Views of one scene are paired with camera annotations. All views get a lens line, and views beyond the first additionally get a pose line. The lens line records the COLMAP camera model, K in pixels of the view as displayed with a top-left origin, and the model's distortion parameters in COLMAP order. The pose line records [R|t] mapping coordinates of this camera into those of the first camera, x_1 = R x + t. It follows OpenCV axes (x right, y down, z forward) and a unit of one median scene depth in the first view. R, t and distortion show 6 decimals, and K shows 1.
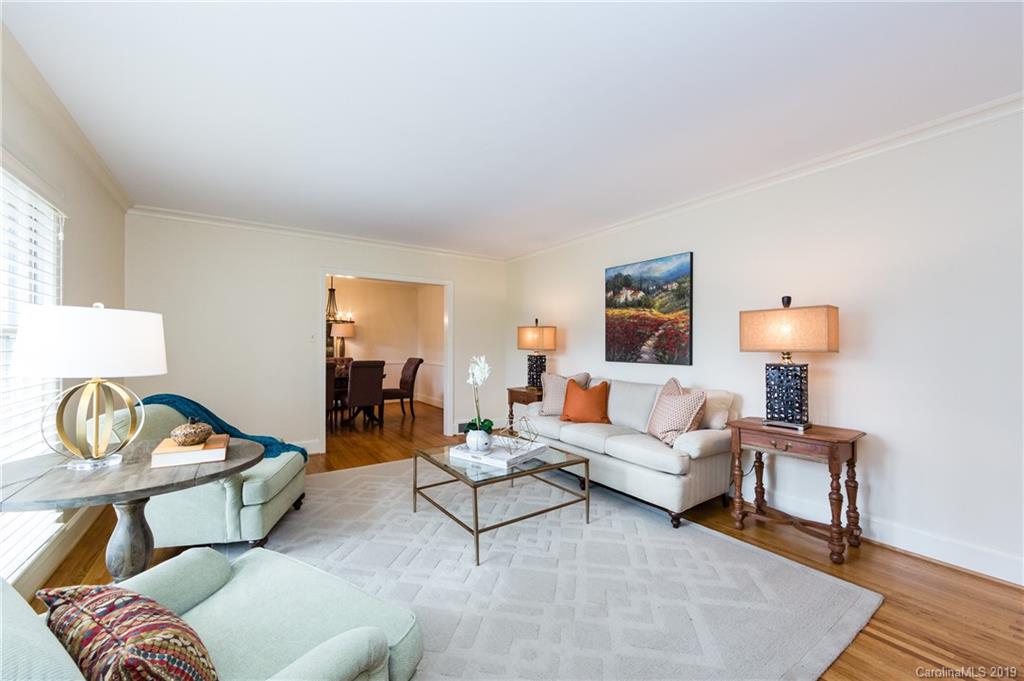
lens RADIAL K [[407.7, 0, 513.3], [0, 407.7, 343.0], [0, 0, 1]] dist [-0.003375, -0.001766]
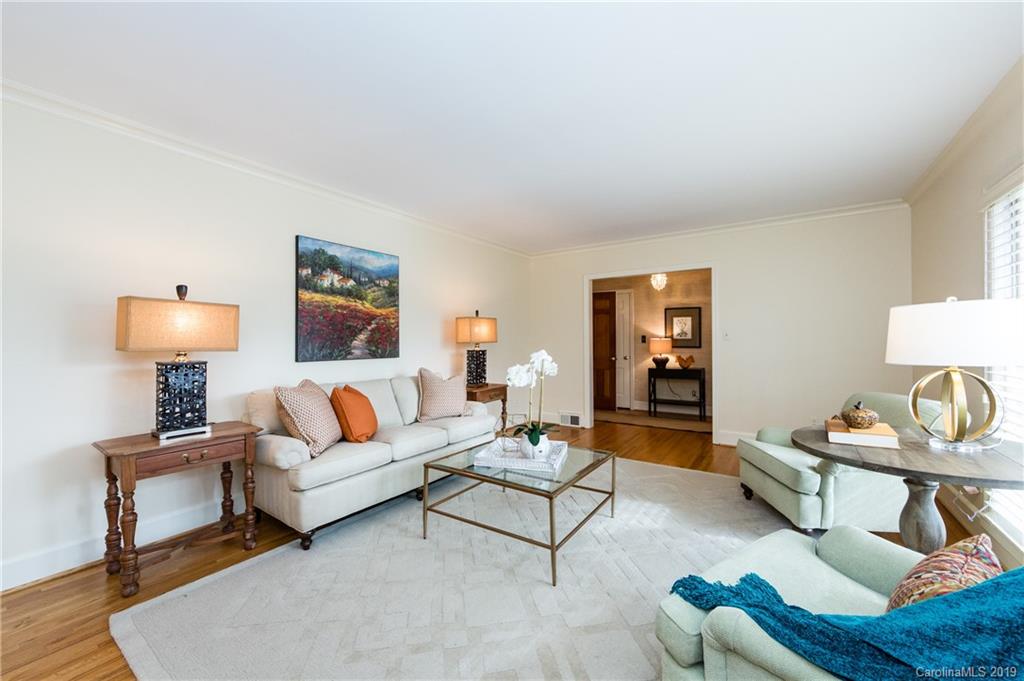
lens RADIAL K [[407.7, 0, 510.7], [0, 407.7, 336.1], [0, 0, 1]] dist [-0.003375, -0.001766]
pose [[-0.362195, 0.008383, 0.932065, -0.660711], [0.001785, 0.999964, -0.008300, 0.005564], [-0.932101, -0.001343, -0.362197, 1.020764]]
